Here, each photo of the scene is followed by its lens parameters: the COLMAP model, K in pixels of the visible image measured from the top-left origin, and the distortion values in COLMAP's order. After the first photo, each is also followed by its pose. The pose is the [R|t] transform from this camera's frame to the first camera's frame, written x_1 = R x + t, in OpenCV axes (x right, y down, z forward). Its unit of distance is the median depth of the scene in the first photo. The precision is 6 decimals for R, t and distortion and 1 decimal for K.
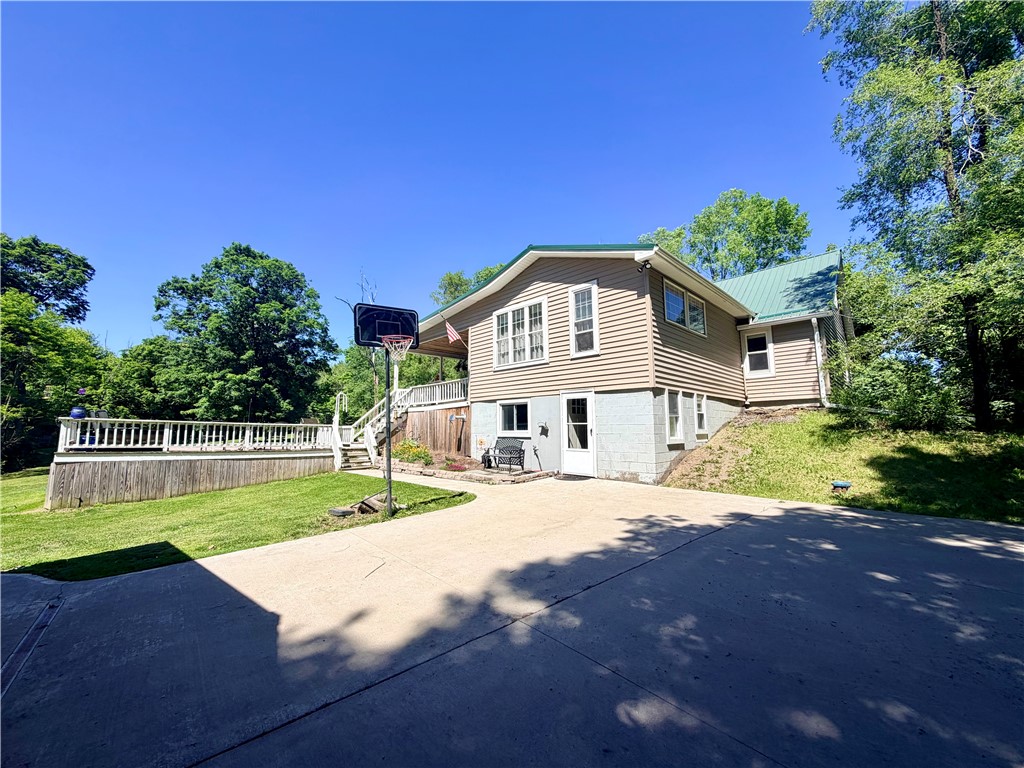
lens RADIAL K [[407.4, 0, 507.4], [0, 407.4, 378.6], [0, 0, 1]] dist [0.001176, 0.000127]
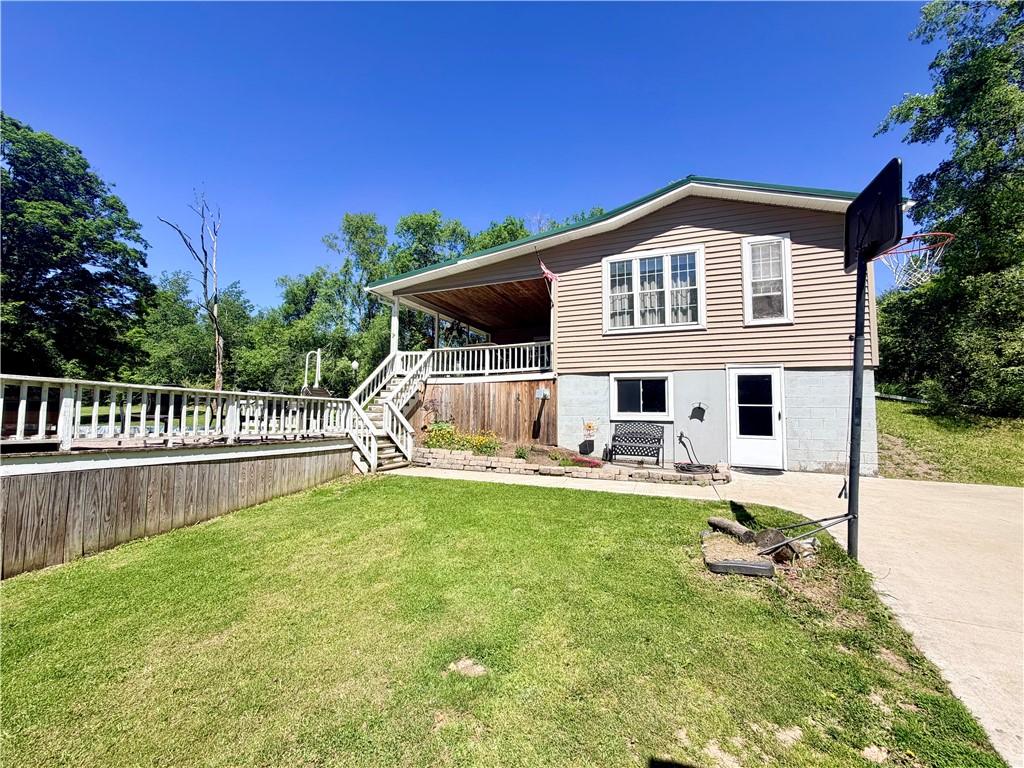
lens RADIAL K [[407.4, 0, 509.8], [0, 407.4, 383.0], [0, 0, 1]] dist [0.001176, 0.000127]
pose [[0.913697, 0.042071, 0.404213, -0.540221], [-0.064732, 0.996995, 0.042555, 0.054541], [-0.401208, -0.065048, 0.913674, 0.393156]]
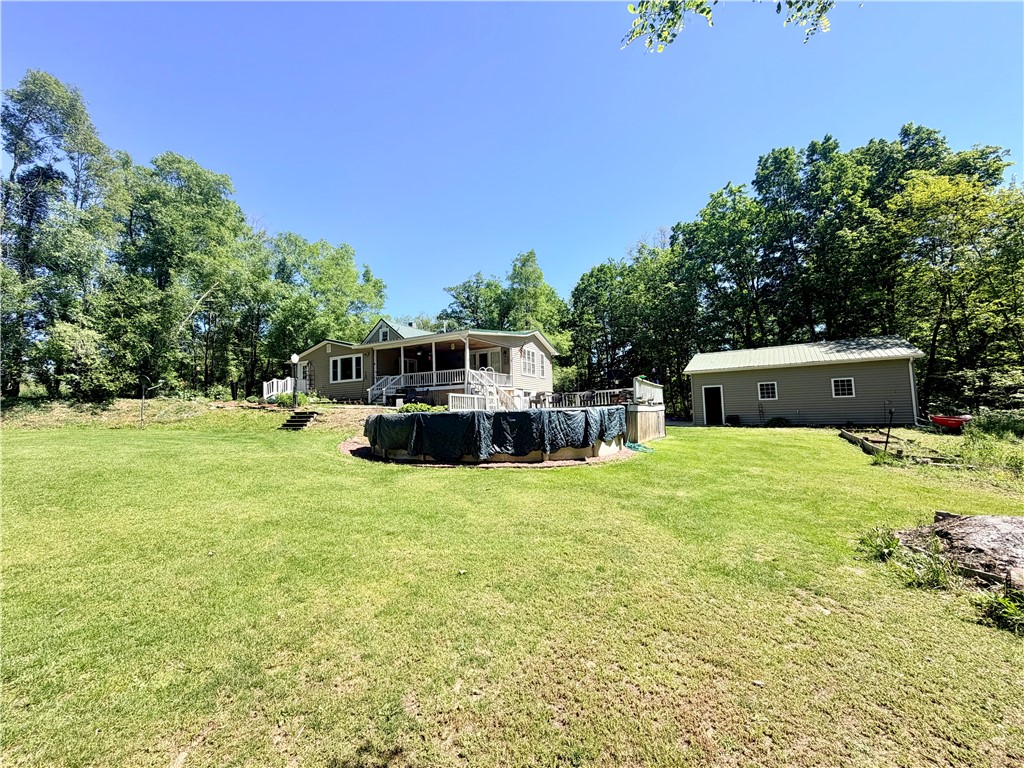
lens RADIAL K [[407.4, 0, 510.4], [0, 407.4, 384.1], [0, 0, 1]] dist [0.001176, 0.000127]
pose [[-0.294470, 0.088620, 0.951543, -2.132667], [-0.085647, 0.989237, -0.118635, 0.298411], [-0.951815, -0.116431, -0.283711, 1.762645]]
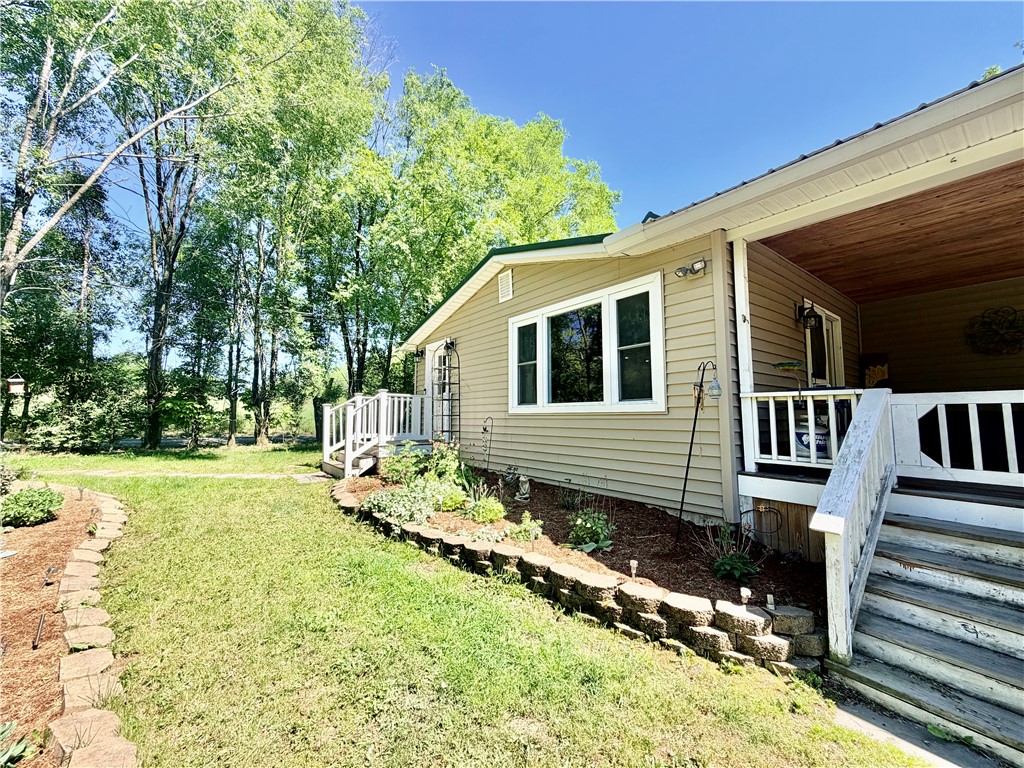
lens RADIAL K [[407.4, 0, 512.3], [0, 407.4, 382.6], [0, 0, 1]] dist [0.001176, 0.000127]
pose [[0.120671, 0.100519, 0.987590, -0.365079], [-0.125617, 0.988409, -0.085254, 0.124198], [-0.984713, -0.113770, 0.131899, 1.986264]]
